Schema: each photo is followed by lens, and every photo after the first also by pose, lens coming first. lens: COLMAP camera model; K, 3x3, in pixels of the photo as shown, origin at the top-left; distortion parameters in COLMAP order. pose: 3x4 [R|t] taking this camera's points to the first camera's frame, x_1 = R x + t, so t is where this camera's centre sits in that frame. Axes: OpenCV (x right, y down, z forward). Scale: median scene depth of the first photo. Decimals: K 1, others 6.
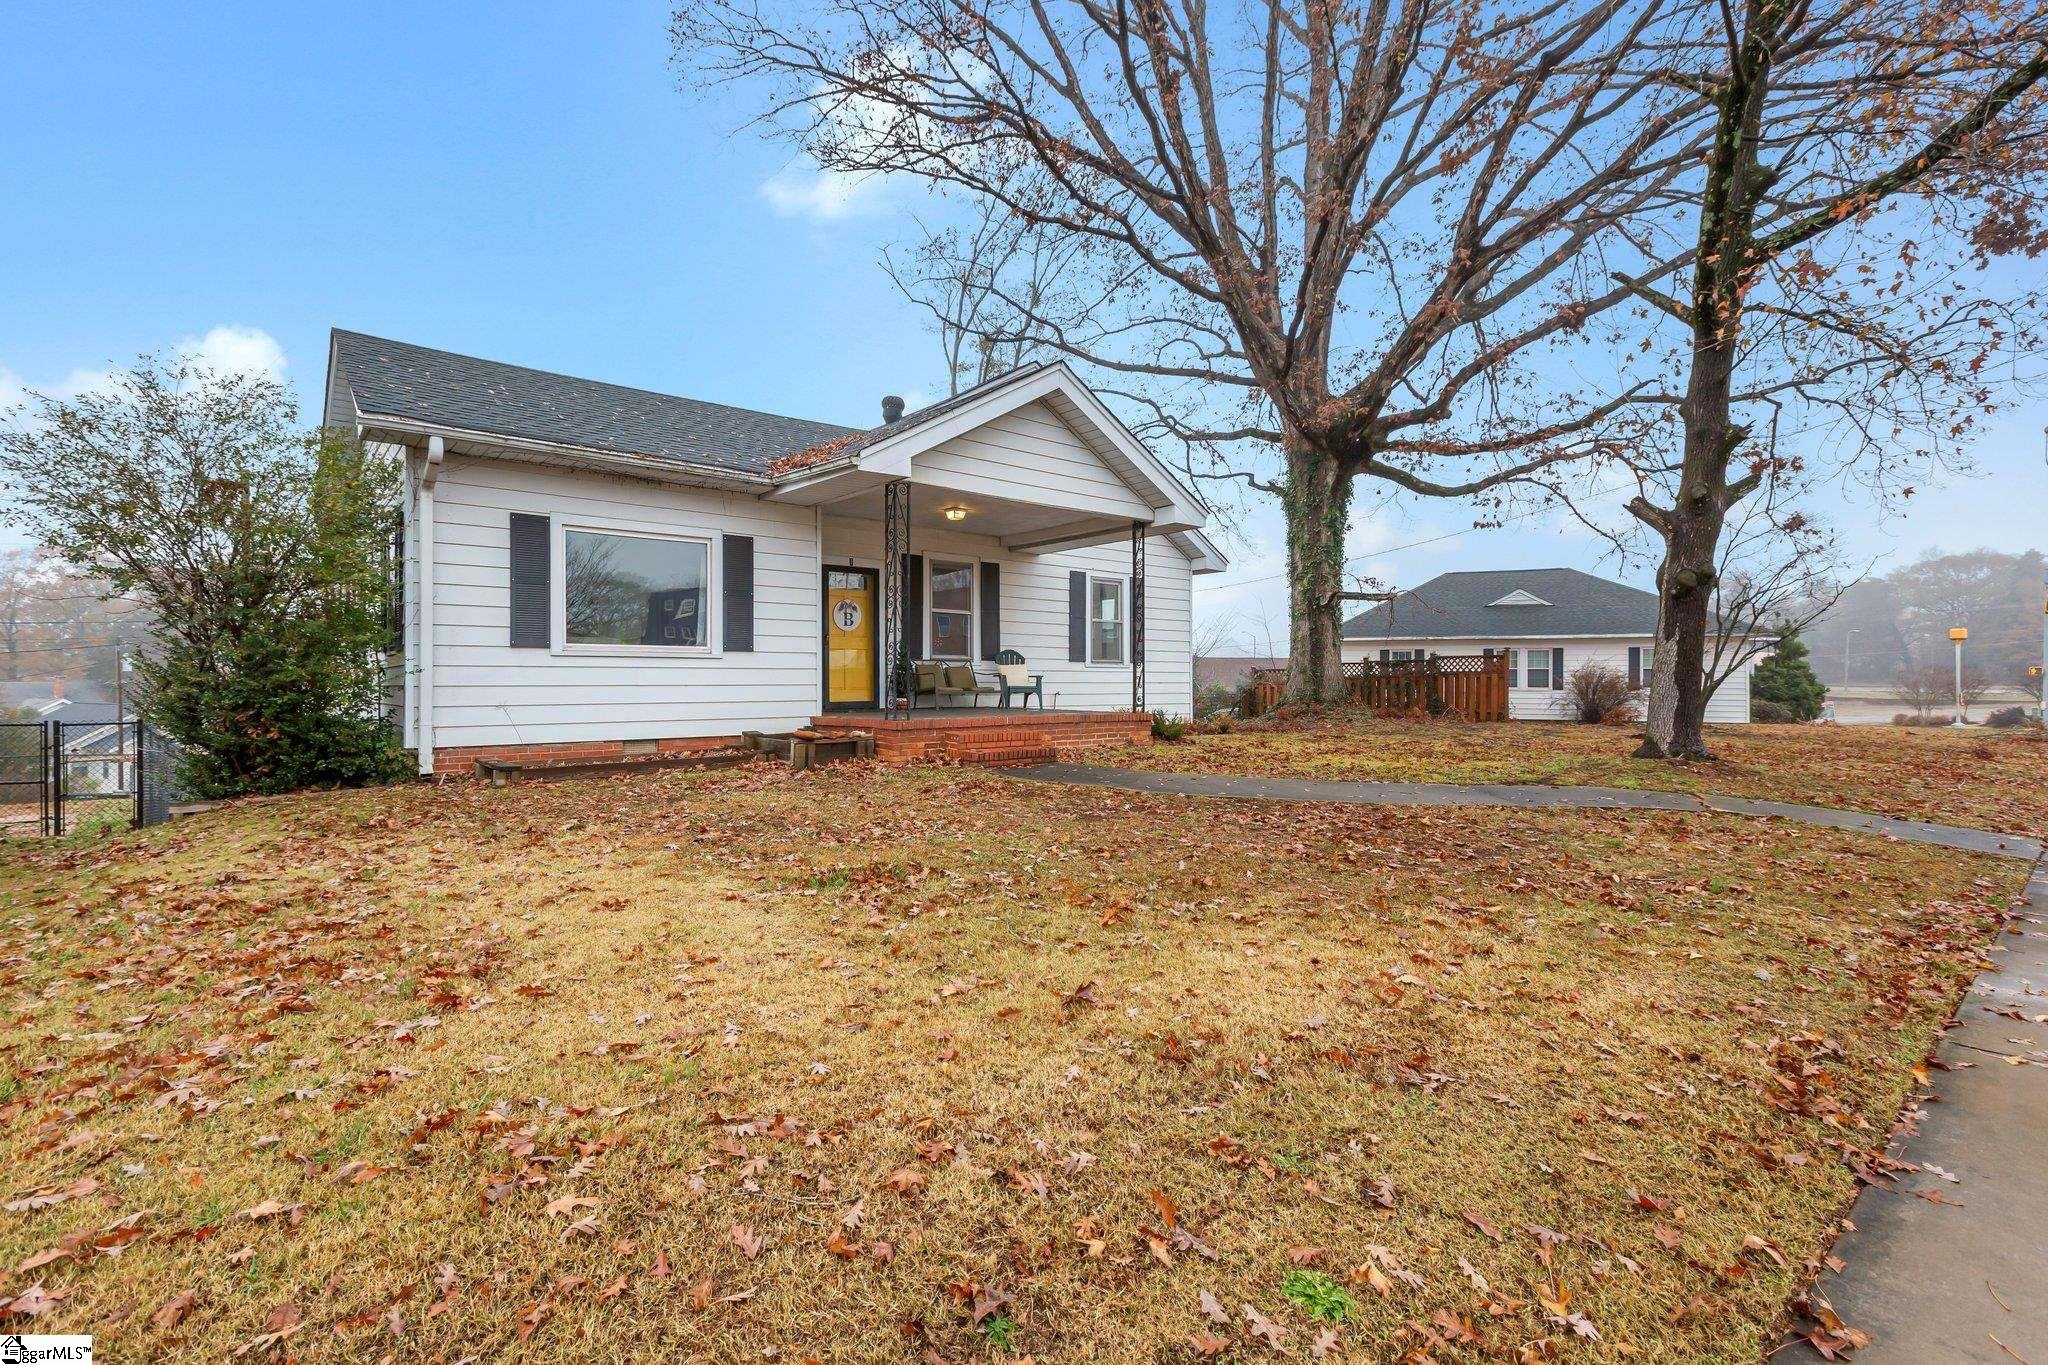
lens RADIAL K [[929.3, 0, 1024.0], [0, 929.3, 682.5], [0, 0, 1]] dist [-0.002522, -0.000323]
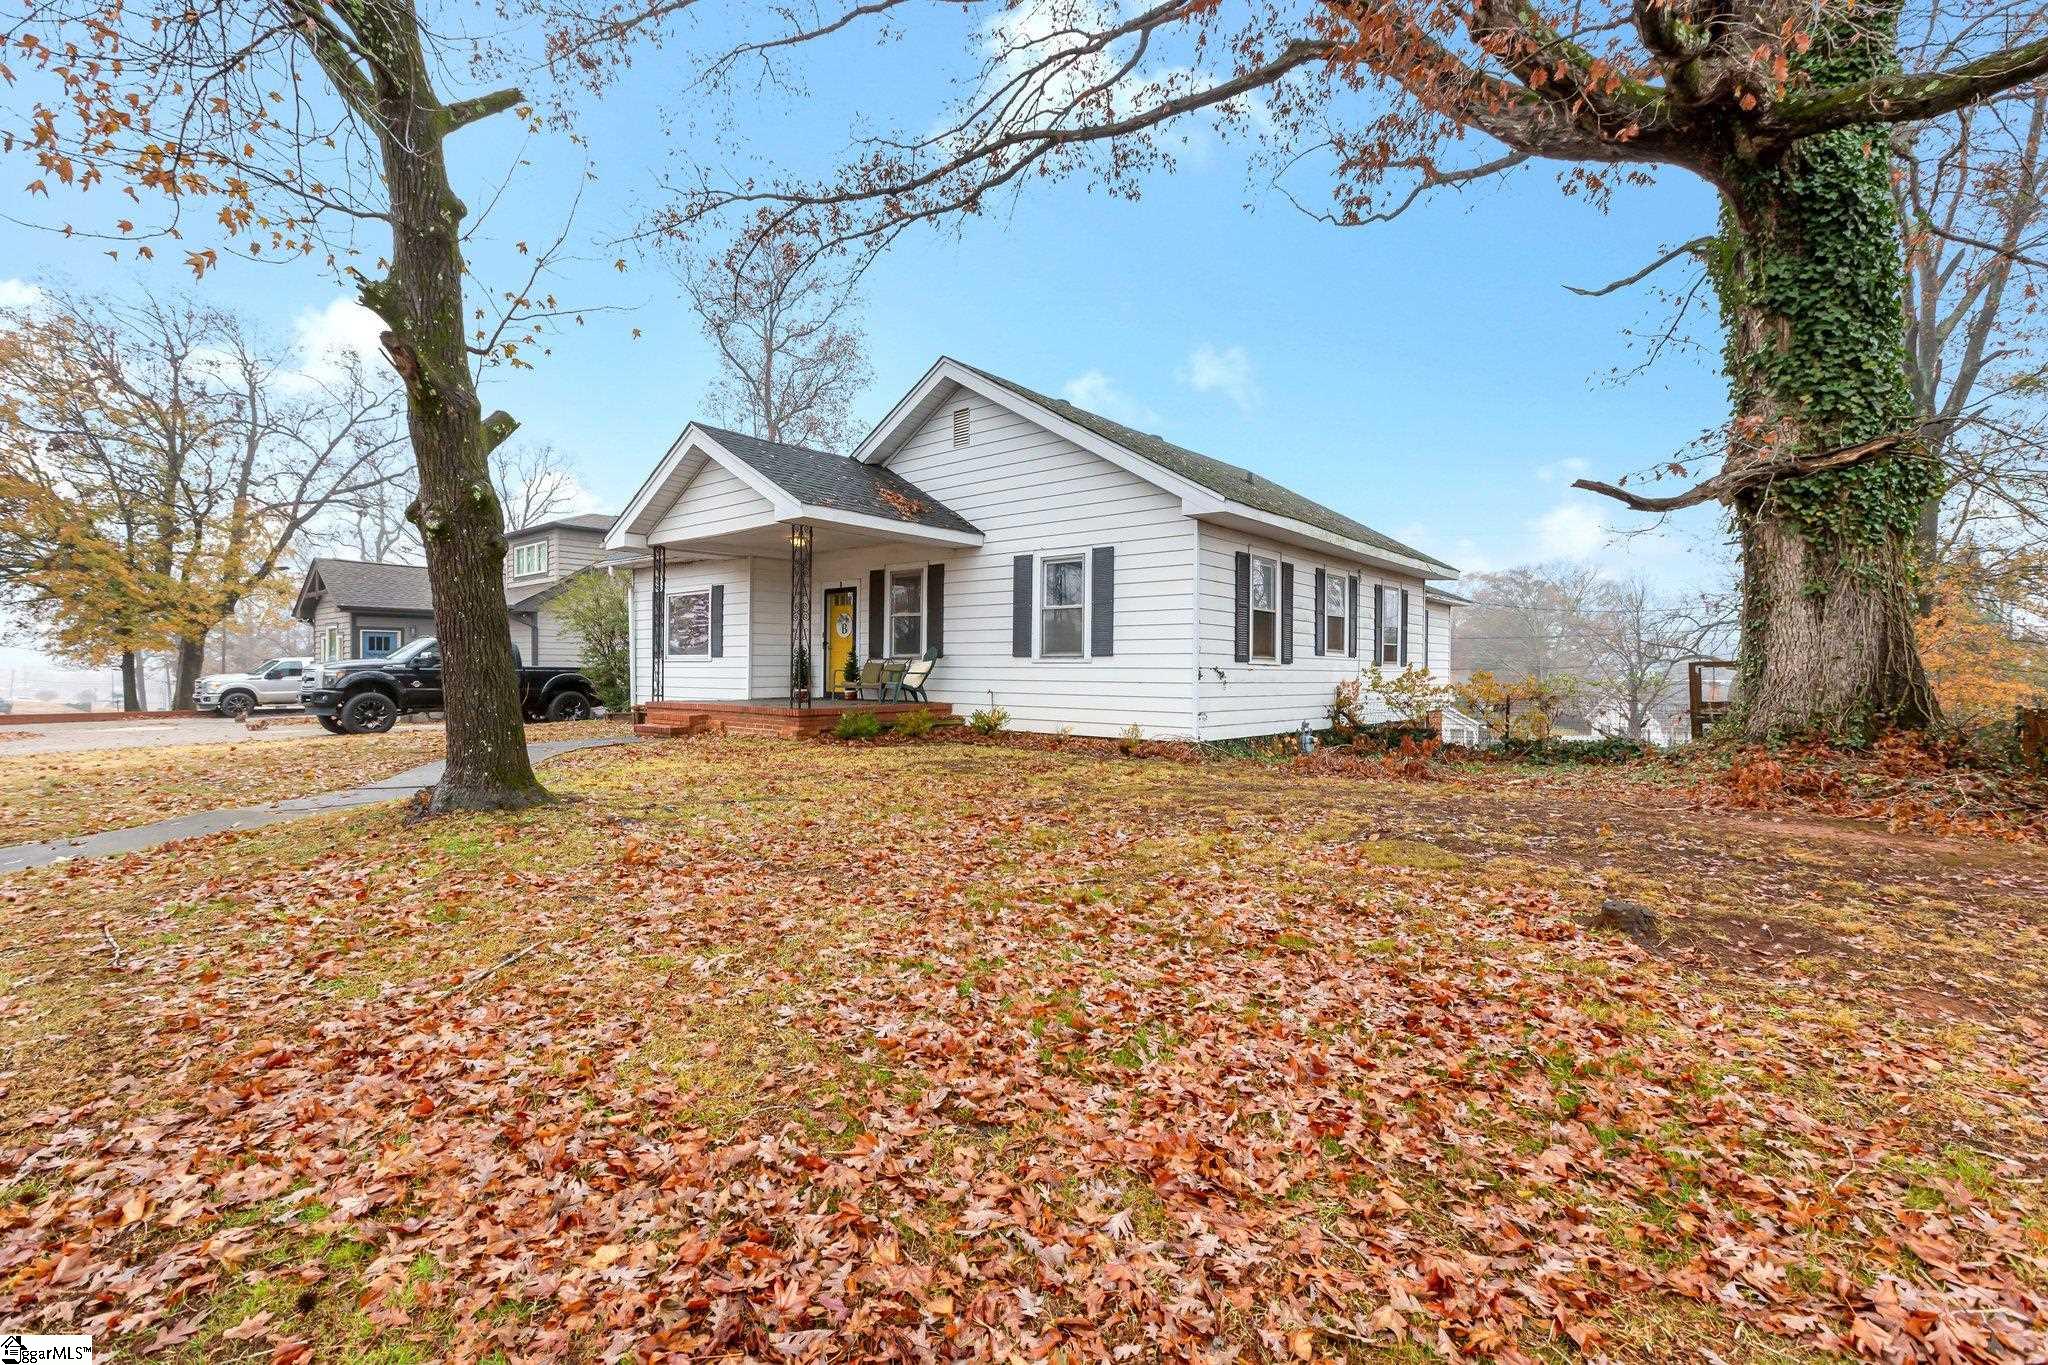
lens RADIAL K [[929.3, 0, 1024.0], [0, 929.3, 682.5], [0, 0, 1]] dist [-0.002522, -0.000323]
pose [[0.203035, -0.000347, -0.979171, 0.910603], [-0.014718, 0.999886, -0.003406, 0.005176], [0.979061, 0.015103, 0.203007, 0.801453]]
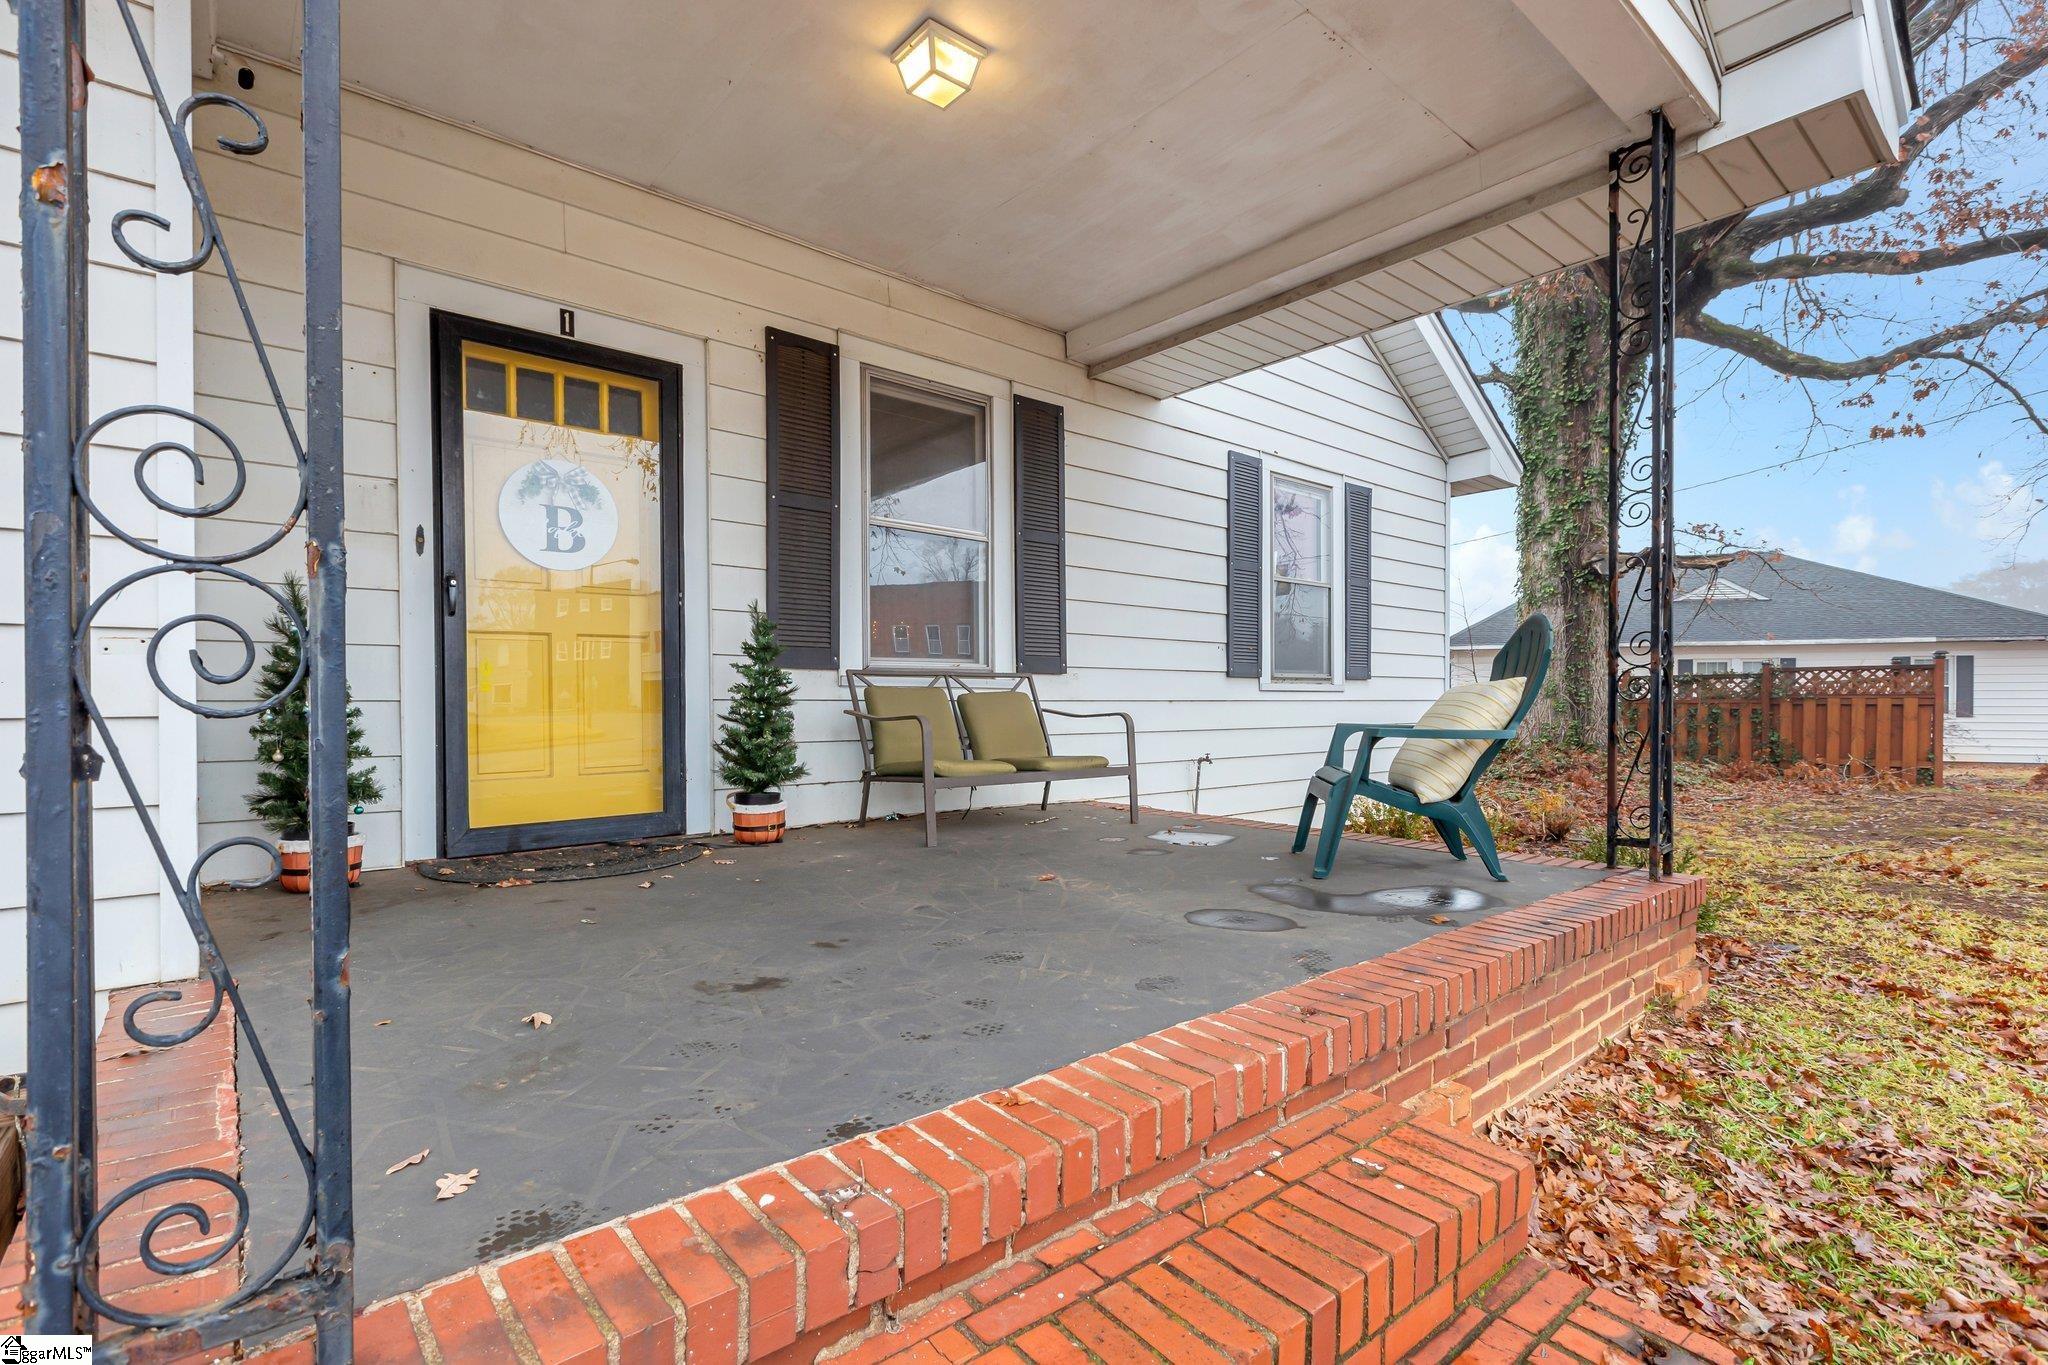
lens RADIAL K [[929.3, 0, 1024.0], [0, 929.3, 682.5], [0, 0, 1]] dist [-0.002522, -0.000323]
pose [[0.999935, -0.003169, 0.010966, -0.042002], [0.003397, 0.999778, -0.020814, -0.012134], [-0.010898, 0.020850, 0.999723, 0.581404]]
